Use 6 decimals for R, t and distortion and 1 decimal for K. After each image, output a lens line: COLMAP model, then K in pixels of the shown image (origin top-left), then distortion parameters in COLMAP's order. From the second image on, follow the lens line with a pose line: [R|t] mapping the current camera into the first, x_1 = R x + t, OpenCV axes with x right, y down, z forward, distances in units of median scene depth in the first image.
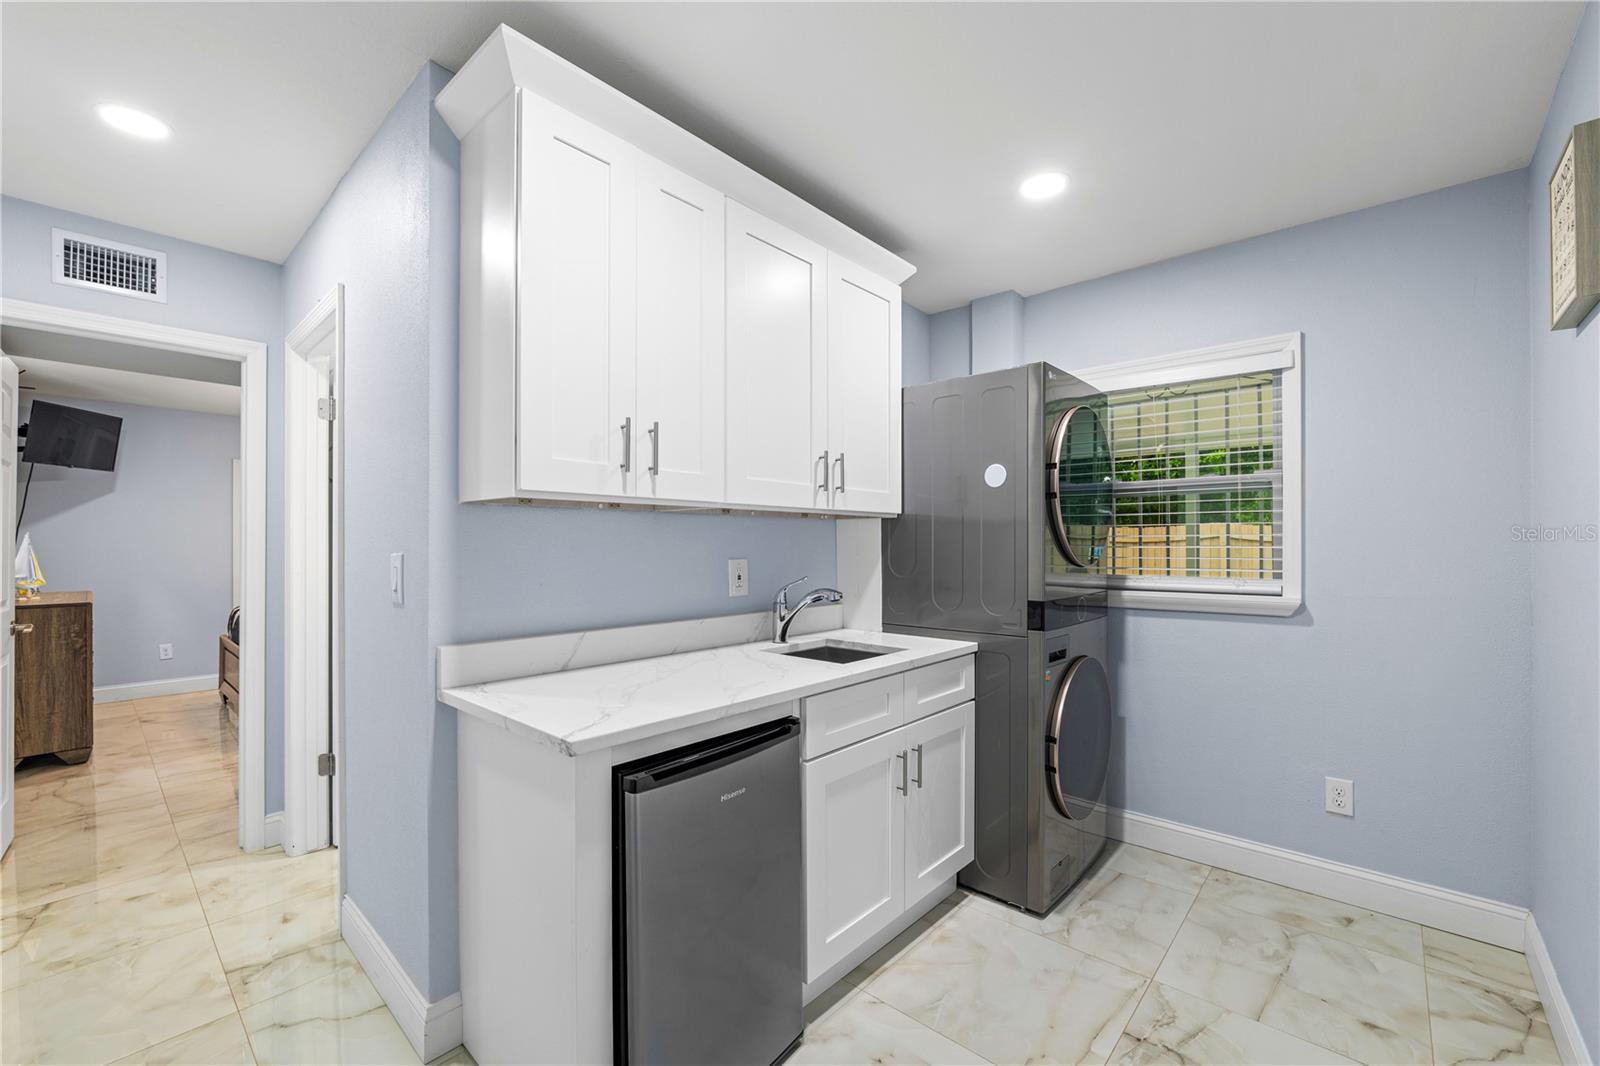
lens RADIAL K [[664.4, 0, 802.6], [0, 664.4, 546.0], [0, 0, 1]] dist [-0.014959, 0.000404]
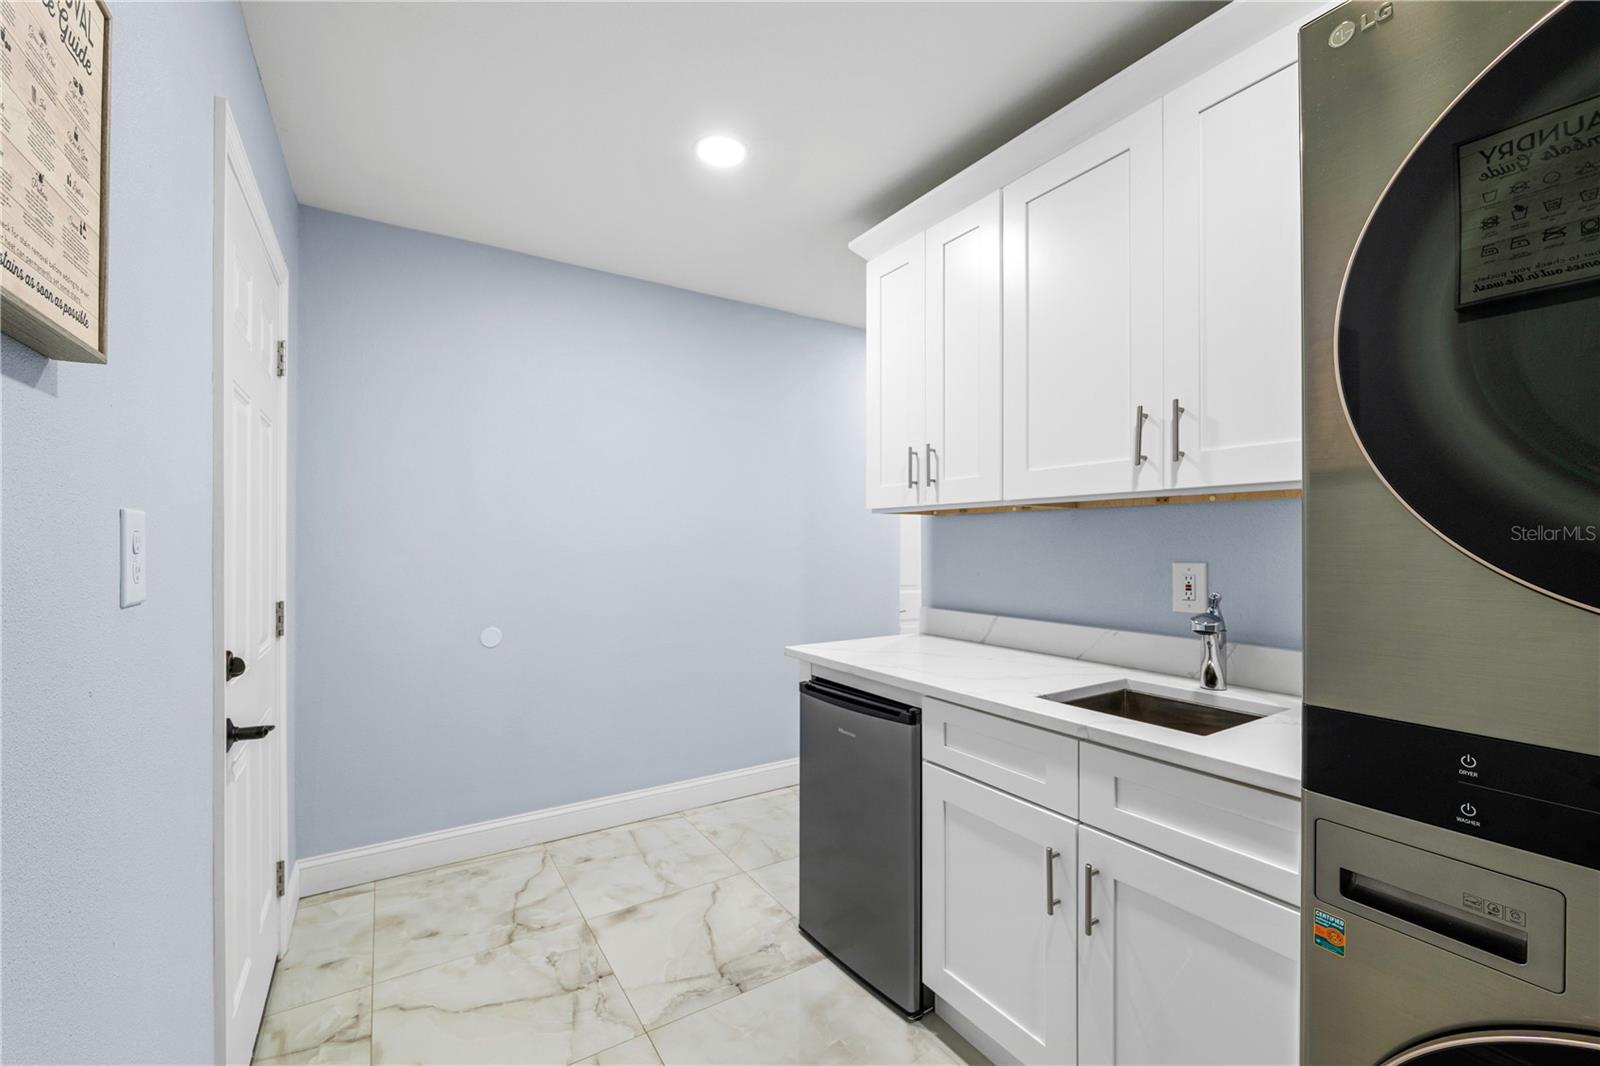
lens RADIAL K [[652.8, 0, 805.7], [0, 652.8, 543.9], [0, 0, 1]] dist [-0.008970, 0.000352]
pose [[-0.260590, 0.001330, -0.965449, 0.909975], [-0.004639, 0.999986, 0.002629, -0.001764], [0.965438, 0.005164, -0.260580, 0.986539]]
